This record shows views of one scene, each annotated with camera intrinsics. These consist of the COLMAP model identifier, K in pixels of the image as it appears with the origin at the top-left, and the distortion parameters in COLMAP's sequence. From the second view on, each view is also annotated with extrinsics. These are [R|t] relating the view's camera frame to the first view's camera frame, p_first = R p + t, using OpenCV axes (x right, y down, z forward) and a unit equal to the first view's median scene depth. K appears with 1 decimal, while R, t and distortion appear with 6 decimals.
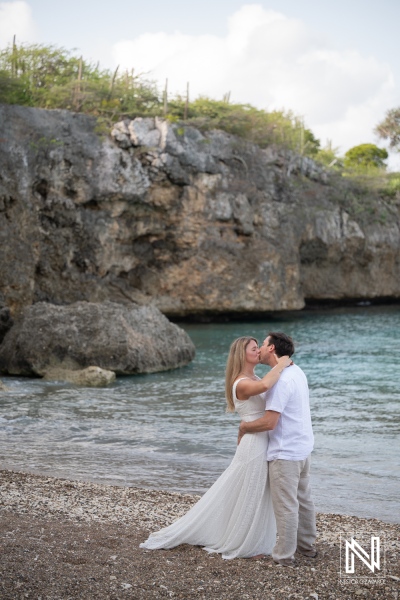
lens RADIAL K [[1191.3, 0, 199.9], [0, 1191.3, 280.5], [0, 0, 1]] dist [-0.033568, 0.000000]
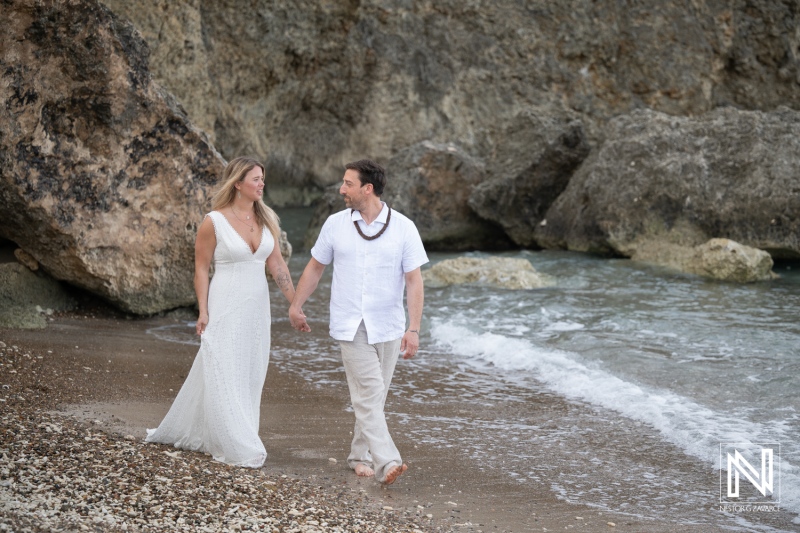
lens RADIAL K [[1950.2, 0, 394.4], [0, 1950.2, 263.3], [0, 0, 1]] dist [0.191685, 0.000000]
pose [[0.940010, 0.026081, -0.340149, 0.050907], [0.001777, 0.996685, 0.081334, 0.016067], [0.341143, -0.077059, 0.936848, 0.197375]]
